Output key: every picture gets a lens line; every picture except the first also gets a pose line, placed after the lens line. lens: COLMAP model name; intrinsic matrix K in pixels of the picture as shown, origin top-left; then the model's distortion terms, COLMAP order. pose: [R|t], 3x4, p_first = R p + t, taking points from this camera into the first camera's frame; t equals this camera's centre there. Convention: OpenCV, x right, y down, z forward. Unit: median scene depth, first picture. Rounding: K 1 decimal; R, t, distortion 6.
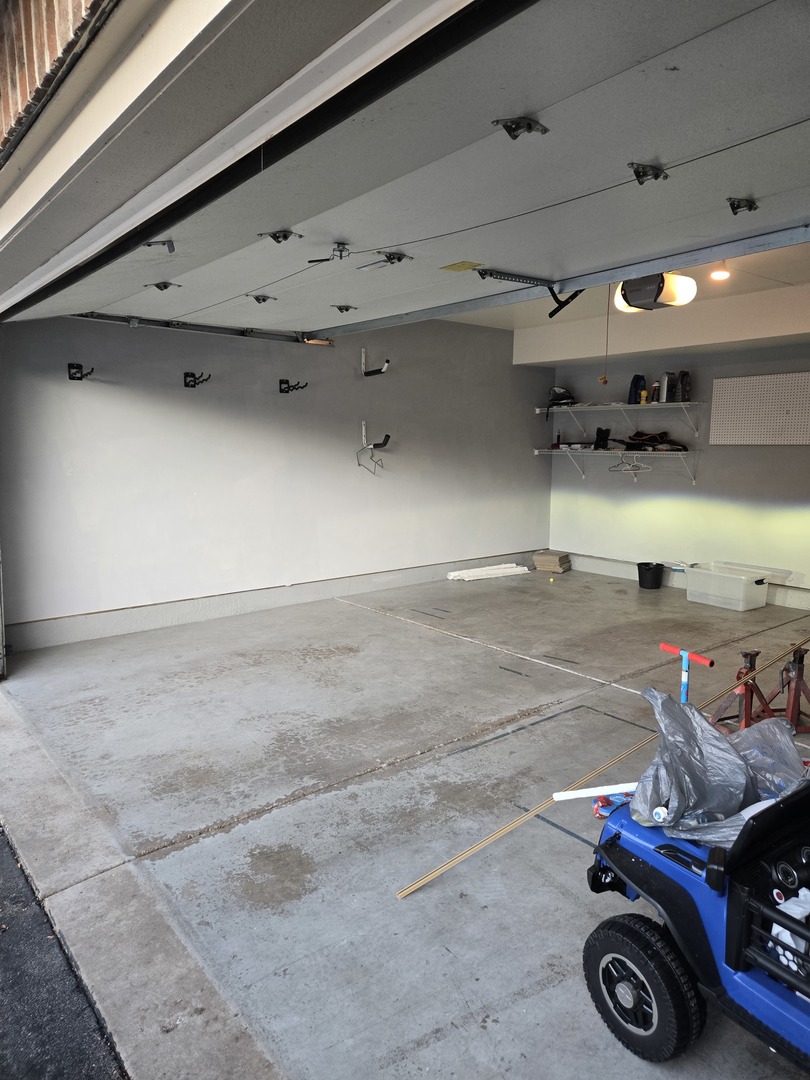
lens RADIAL K [[705.0, 0, 390.5], [0, 705.0, 515.3], [0, 0, 1]] dist [0.077609, -0.058341]
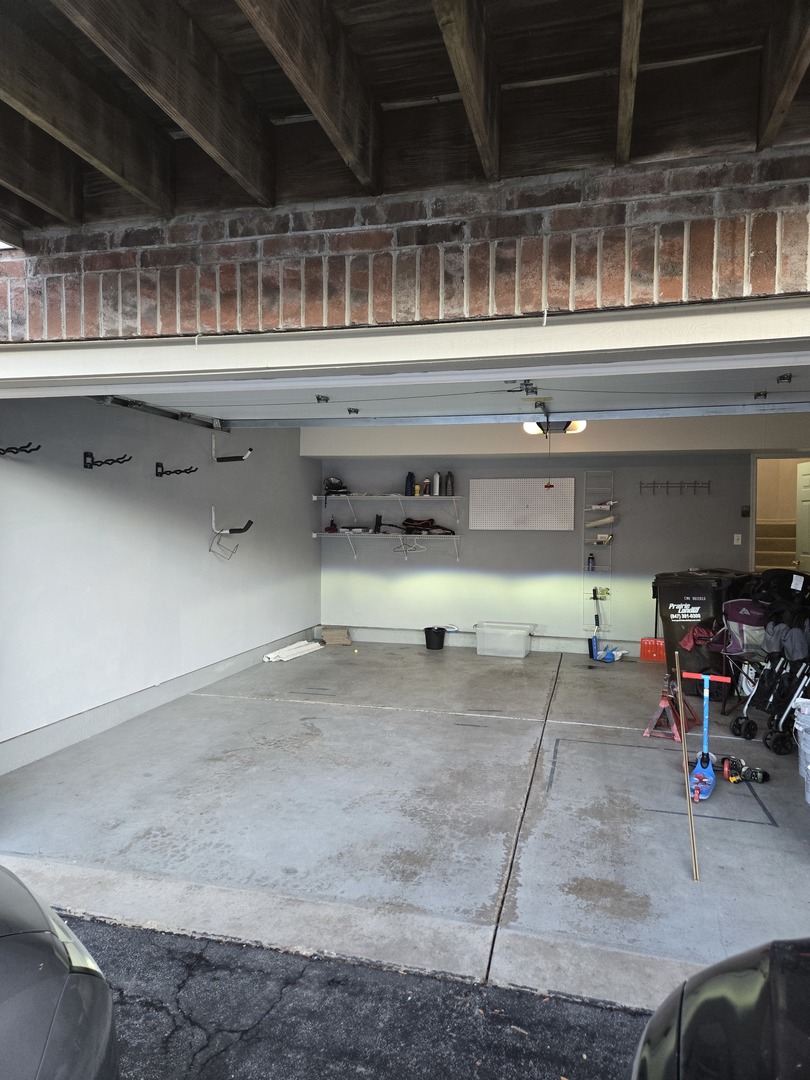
lens RADIAL K [[705.0, 0, 390.5], [0, 705.0, 515.3], [0, 0, 1]] dist [0.077609, -0.058341]
pose [[0.819927, 0.008834, 0.572400, -0.665655], [0.055129, 0.994015, -0.094310, -0.023064], [-0.569808, 0.108883, 0.814533, 0.091684]]
